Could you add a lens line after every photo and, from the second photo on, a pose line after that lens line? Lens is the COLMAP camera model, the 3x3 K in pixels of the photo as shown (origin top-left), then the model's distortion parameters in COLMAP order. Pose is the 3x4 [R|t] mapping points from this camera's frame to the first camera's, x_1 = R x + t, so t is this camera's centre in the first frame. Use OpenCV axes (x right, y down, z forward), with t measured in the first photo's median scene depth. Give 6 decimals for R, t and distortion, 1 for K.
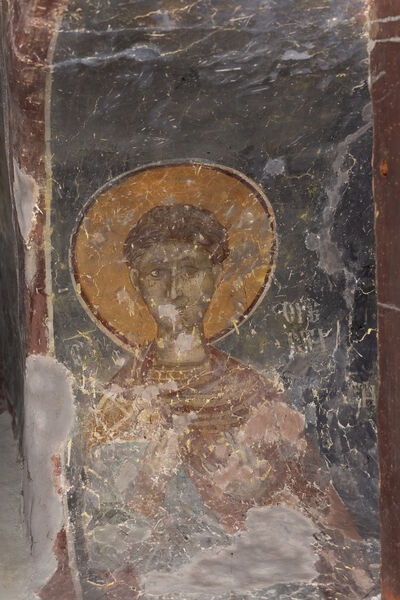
lens RADIAL K [[1264.9, 0, 200.0], [0, 1264.9, 300.0], [0, 0, 1]] dist [0.007047, 0.066626]
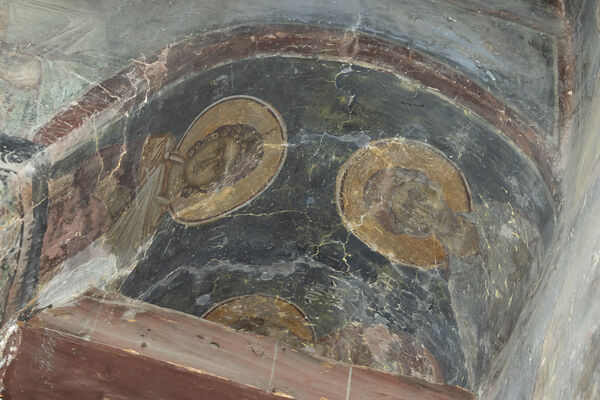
lens RADIAL K [[1264.9, 0, 300.0], [0, 1264.9, 200.0], [0, 0, 1]] dist [0.007047, 0.066626]
pose [[0.258350, -0.624216, -0.737299, 1.186744], [0.913014, 0.407174, -0.024803, -0.012034], [0.315691, -0.666756, 0.675111, 0.108196]]
